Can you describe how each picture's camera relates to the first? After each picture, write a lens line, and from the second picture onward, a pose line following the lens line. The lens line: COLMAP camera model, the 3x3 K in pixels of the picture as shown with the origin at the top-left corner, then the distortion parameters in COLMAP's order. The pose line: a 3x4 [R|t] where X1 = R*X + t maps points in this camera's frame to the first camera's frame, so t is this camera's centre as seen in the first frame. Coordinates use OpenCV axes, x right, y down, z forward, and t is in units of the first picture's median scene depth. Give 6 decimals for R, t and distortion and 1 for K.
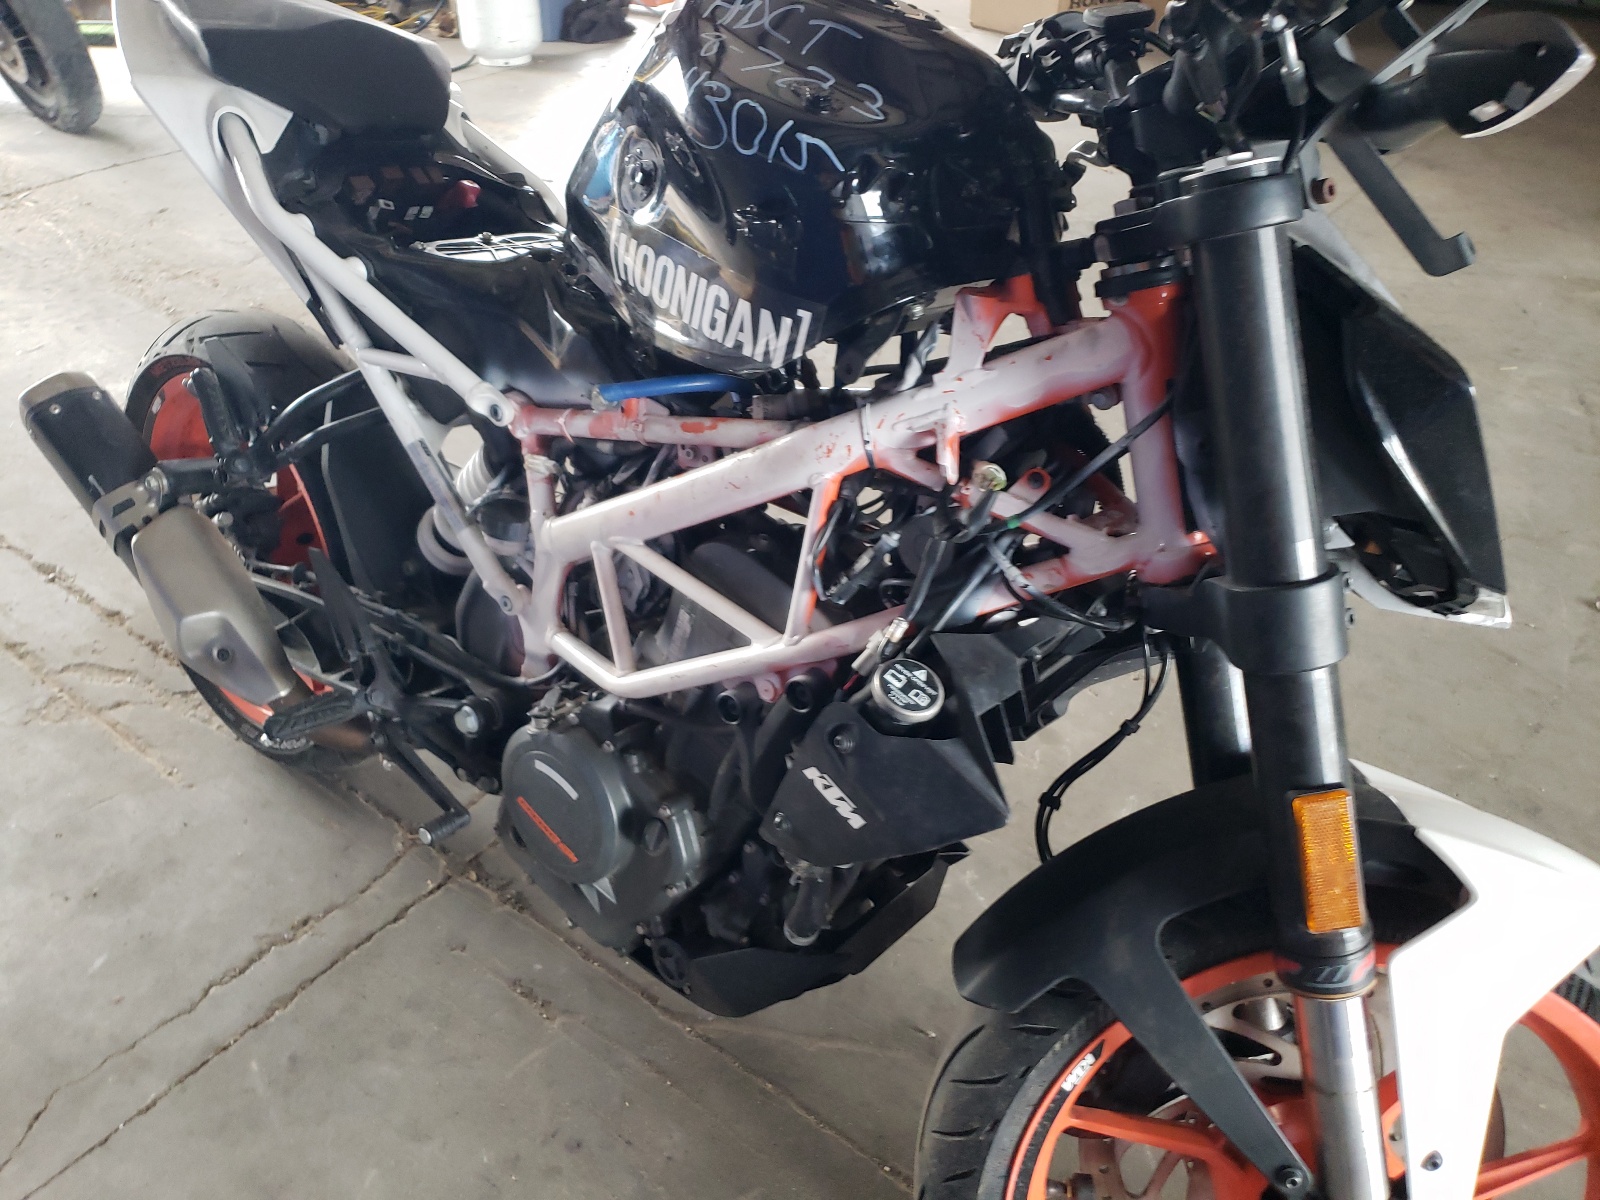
lens RADIAL K [[1203.0, 0, 800.0], [0, 1203.0, 600.0], [0, 0, 1]] dist [0.121115, 0.000164]
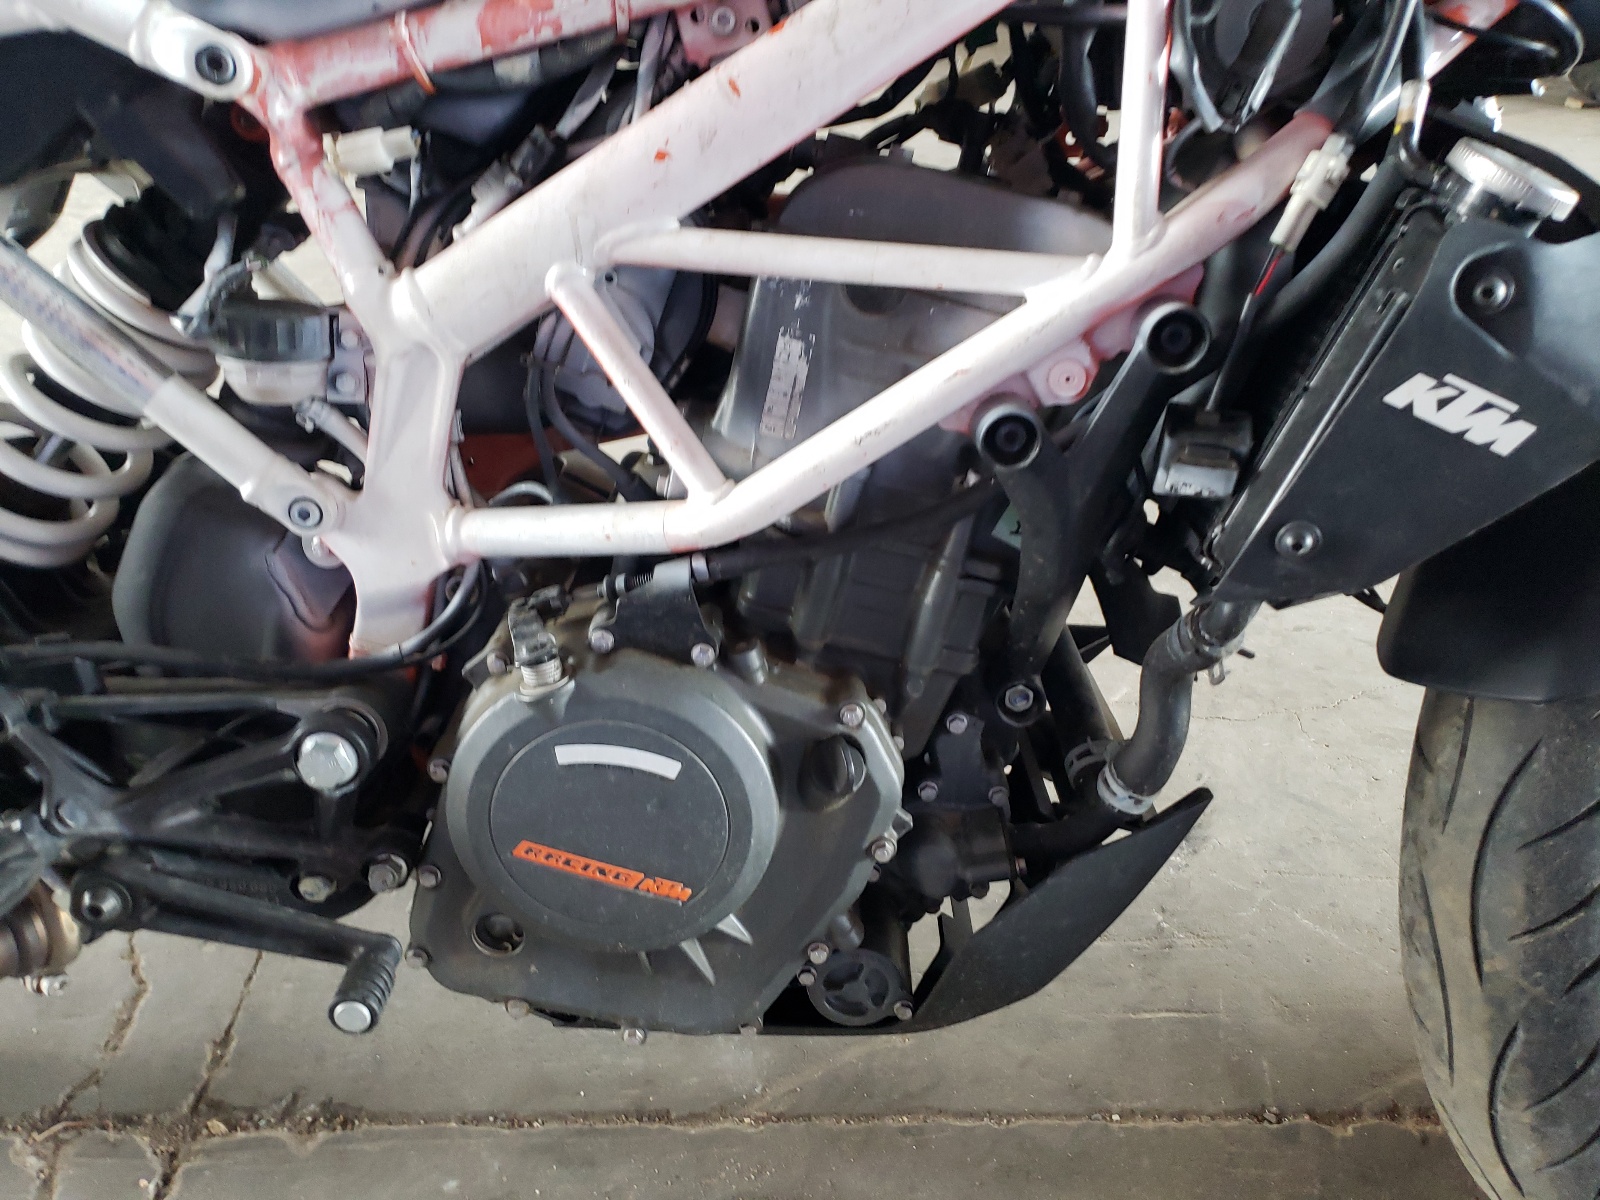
lens RADIAL K [[1186.9, 0, 800.0], [0, 1186.9, 600.0], [0, 0, 1]] dist [0.059953, 0.000118]
pose [[0.780649, -0.343845, 0.521879, -0.378219], [0.349479, 0.932457, 0.091592, 0.065926], [-0.518123, 0.110885, 0.848088, 0.530136]]
